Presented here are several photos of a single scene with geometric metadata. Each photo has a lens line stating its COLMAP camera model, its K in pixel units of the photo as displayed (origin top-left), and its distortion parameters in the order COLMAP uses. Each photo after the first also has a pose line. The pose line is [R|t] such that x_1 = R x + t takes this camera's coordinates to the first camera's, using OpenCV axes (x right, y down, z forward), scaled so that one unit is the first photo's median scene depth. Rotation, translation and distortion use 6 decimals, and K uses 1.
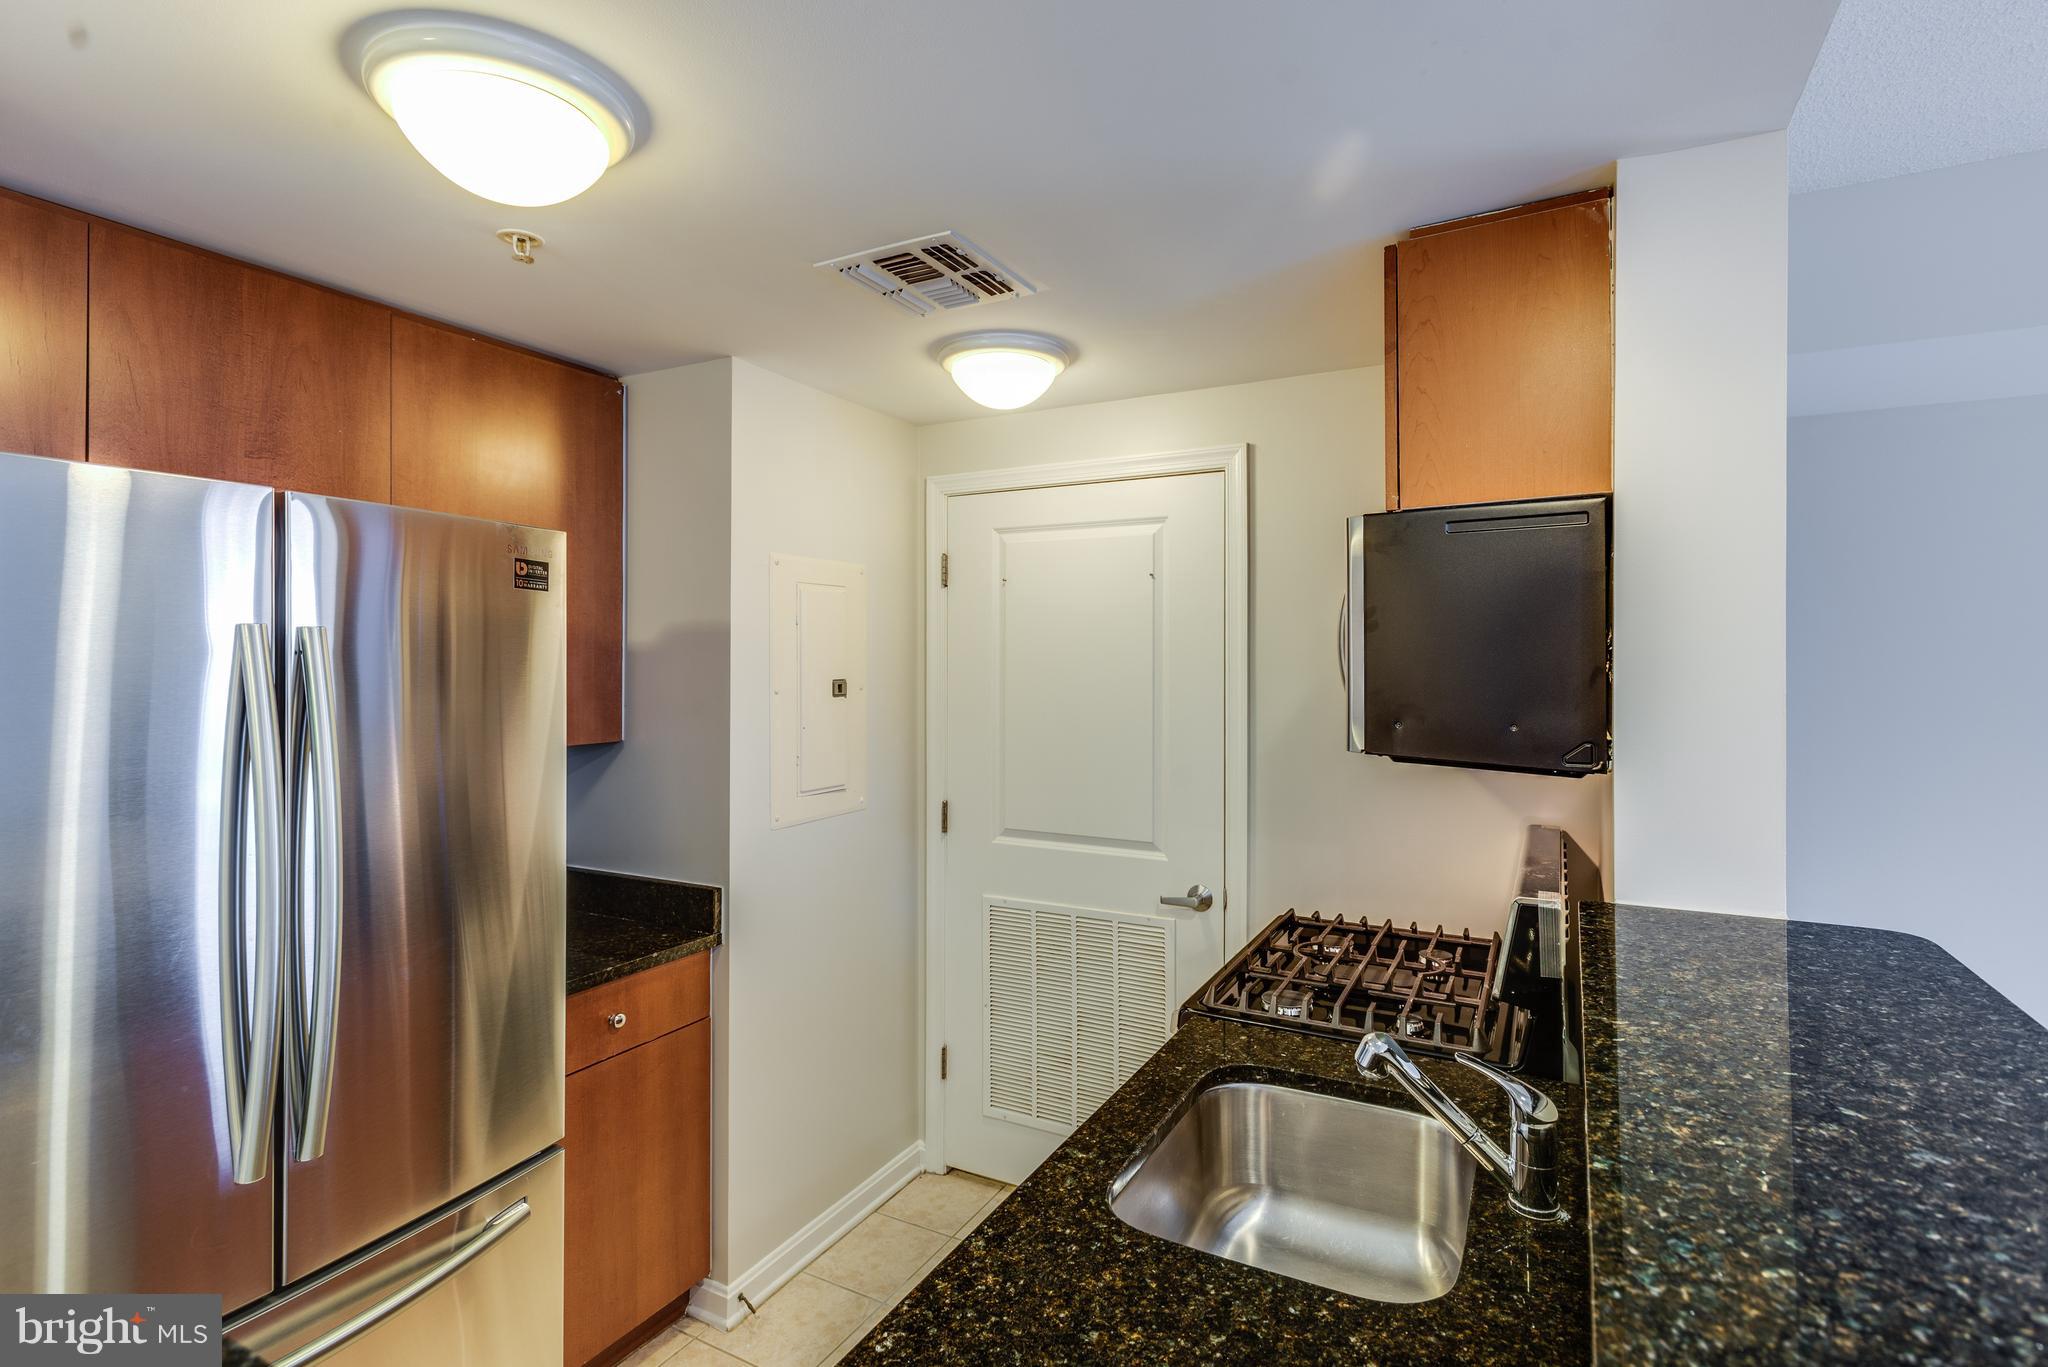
lens RADIAL K [[996.0, 0, 1005.9], [0, 996.0, 676.1], [0, 0, 1]] dist [-0.000905, 0.000057]
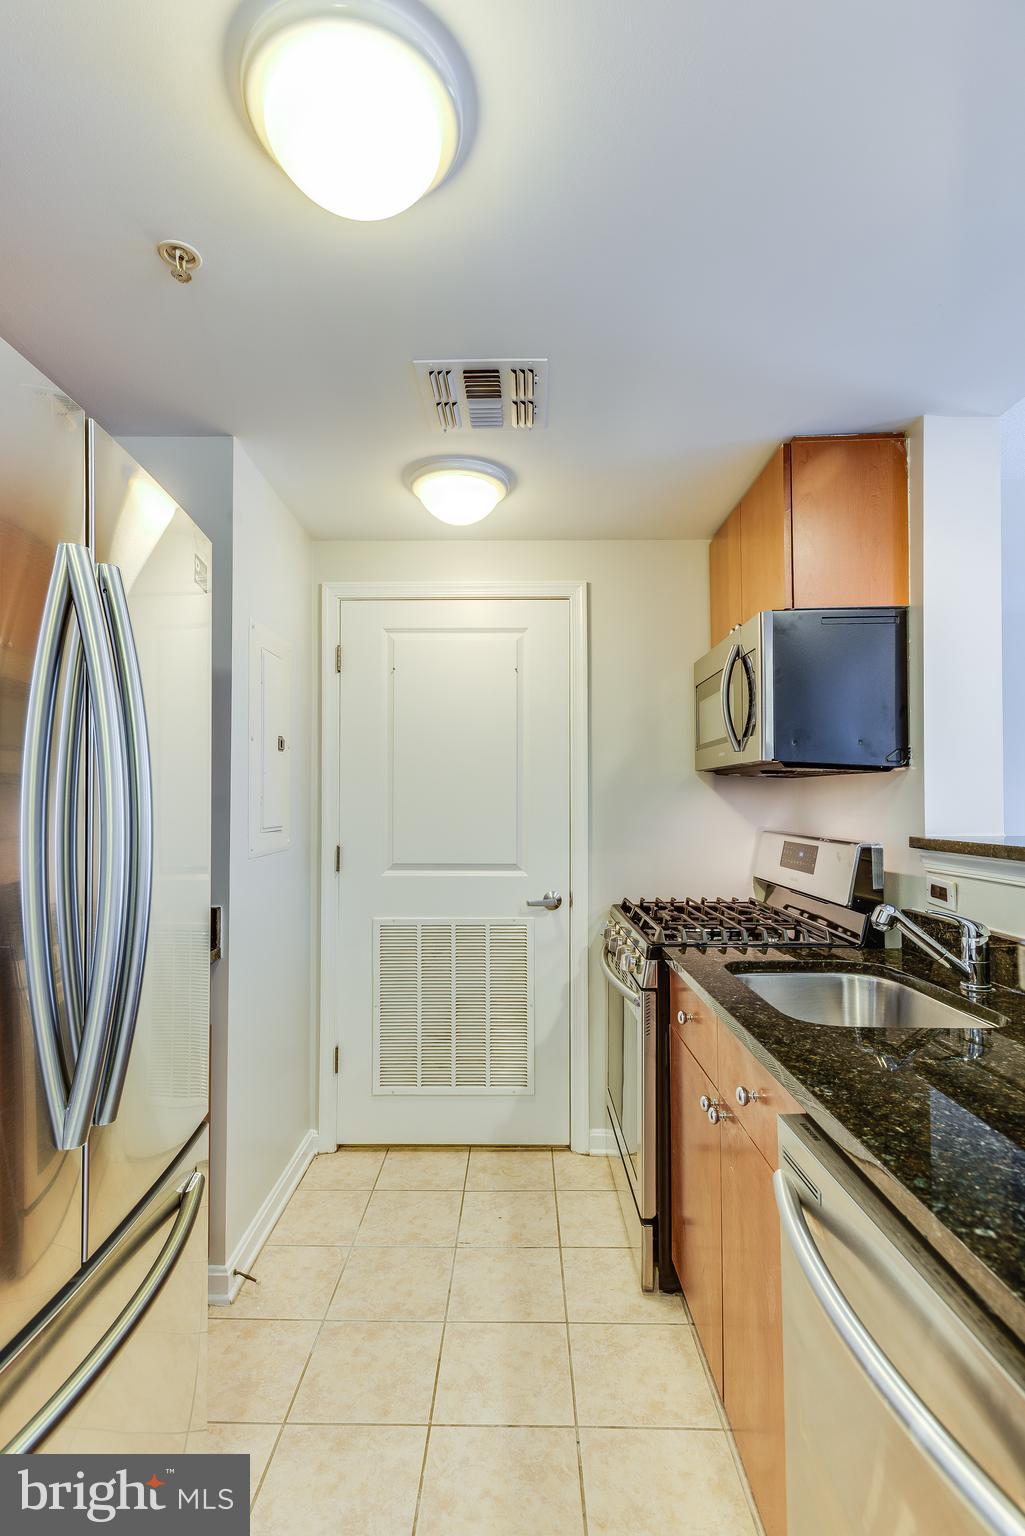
lens RADIAL K [[747.0, 0, 501.2], [0, 747.0, 802.3], [0, 0, 1]] dist [-0.000905, 0.000057]
pose [[0.884648, 0.000676, 0.466260, -0.349942], [0.006245, 0.999892, -0.013299, 0.094929], [-0.466218, 0.014677, 0.884548, 0.096387]]
